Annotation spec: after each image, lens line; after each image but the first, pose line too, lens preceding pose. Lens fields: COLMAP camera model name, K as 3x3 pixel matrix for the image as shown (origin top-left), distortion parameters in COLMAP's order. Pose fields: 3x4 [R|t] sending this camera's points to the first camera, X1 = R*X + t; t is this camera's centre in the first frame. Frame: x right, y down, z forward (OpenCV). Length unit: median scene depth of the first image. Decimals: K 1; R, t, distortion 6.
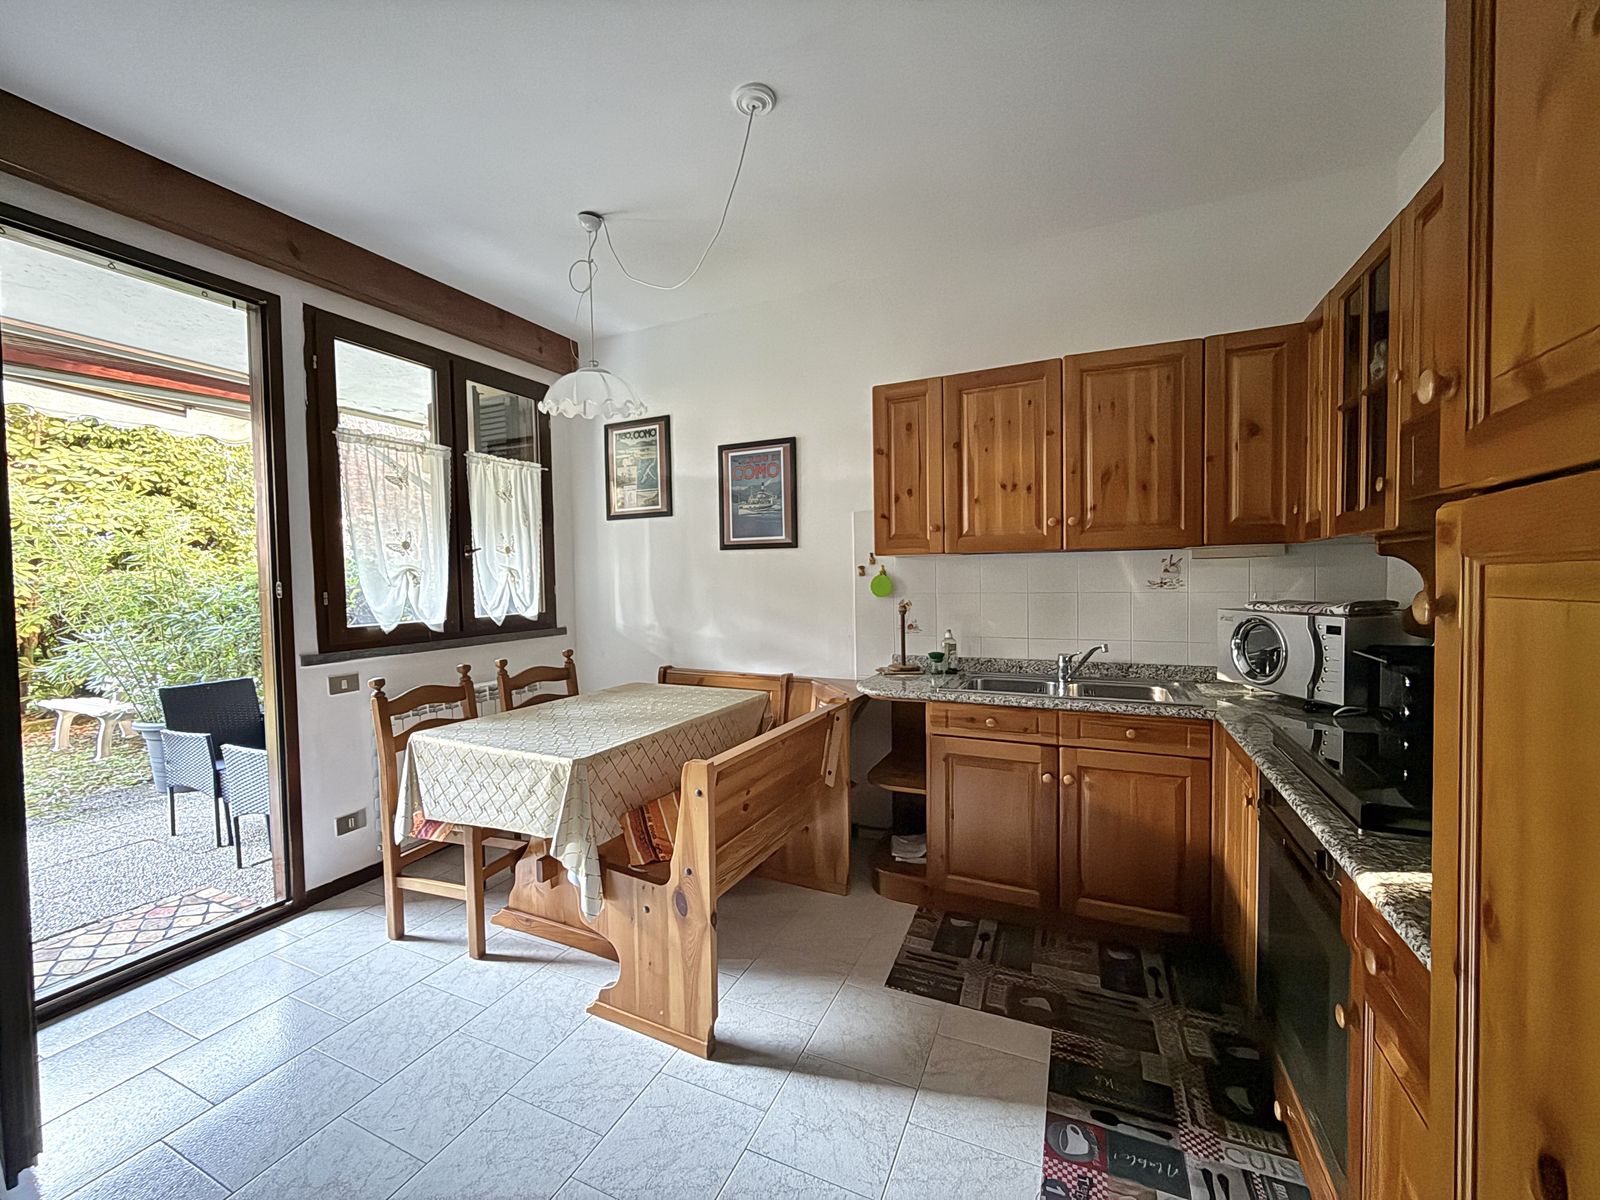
lens RADIAL K [[637.7, 0, 799.0], [0, 637.7, 599.3], [0, 0, 1]] dist [0.000624, -0.000024]
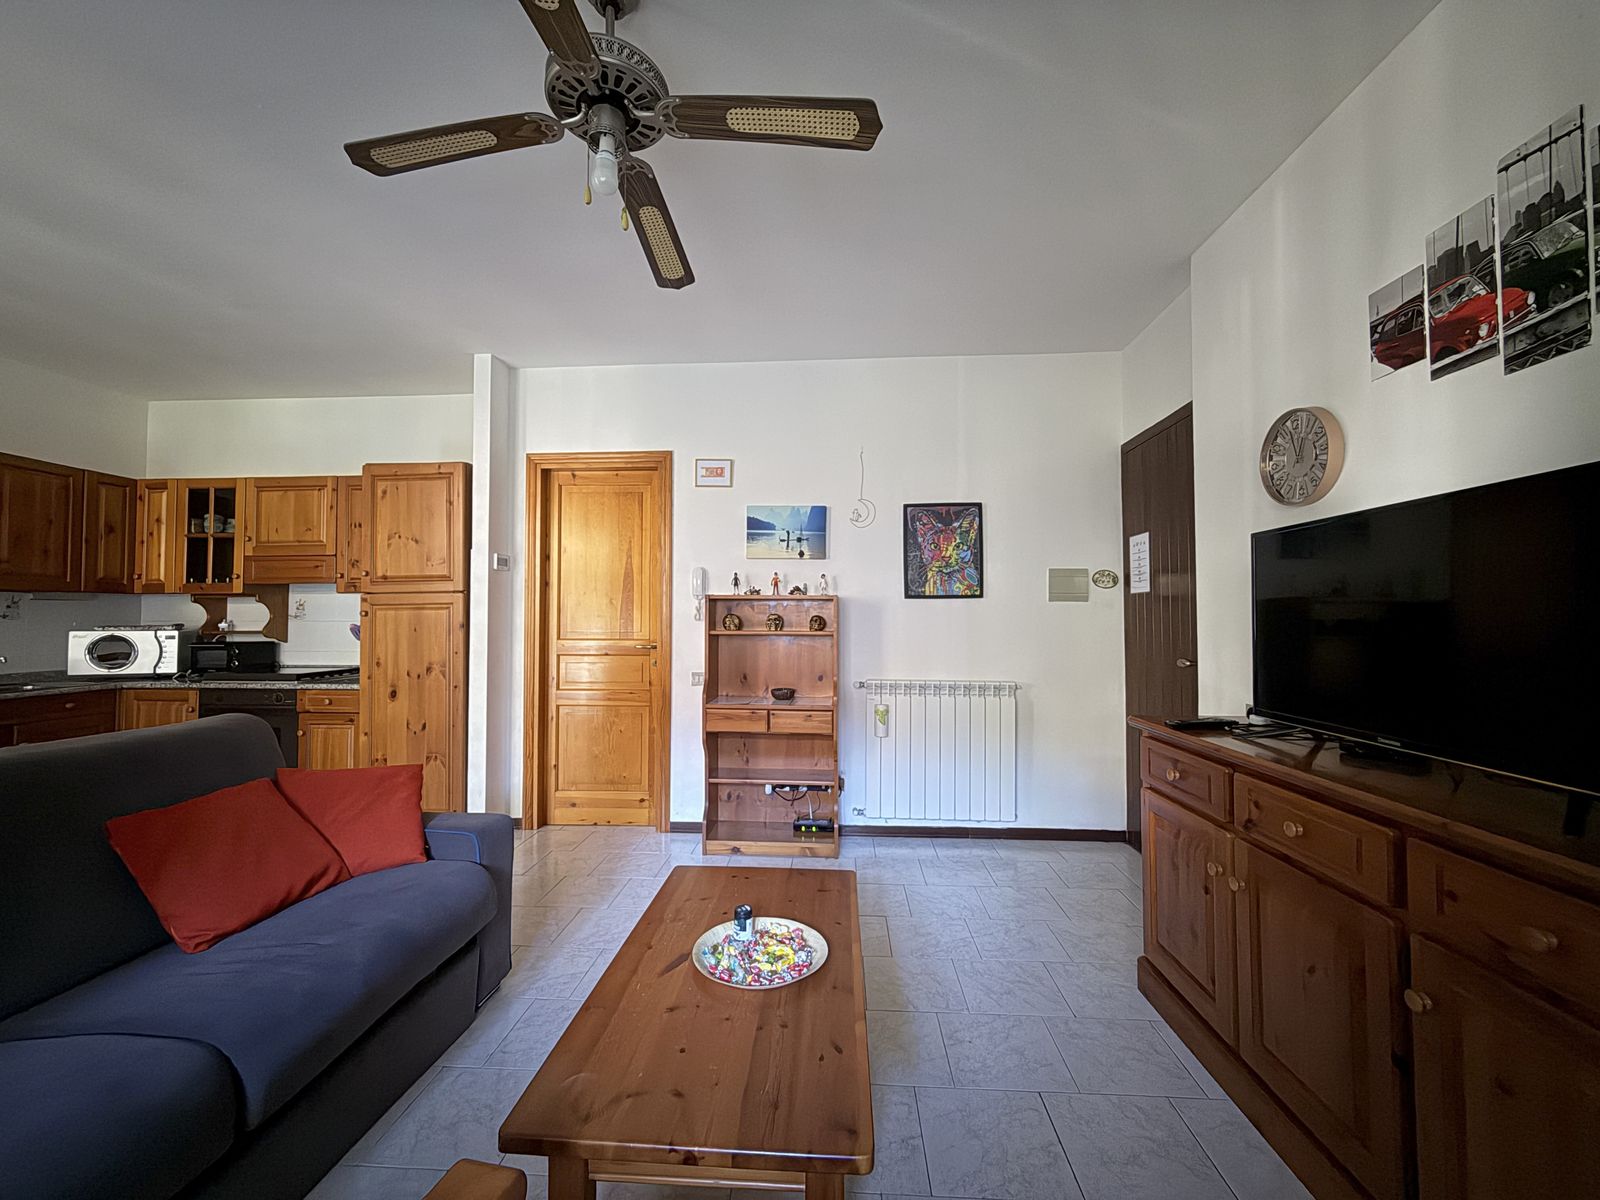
lens RADIAL K [[637.7, 0, 799.0], [0, 637.7, 599.3], [0, 0, 1]] dist [0.000624, -0.000024]
pose [[-0.351206, 0.046139, 0.935161, -1.334217], [0.041086, 0.998582, -0.033838, 0.056937], [-0.935396, 0.026538, -0.352604, -0.136774]]
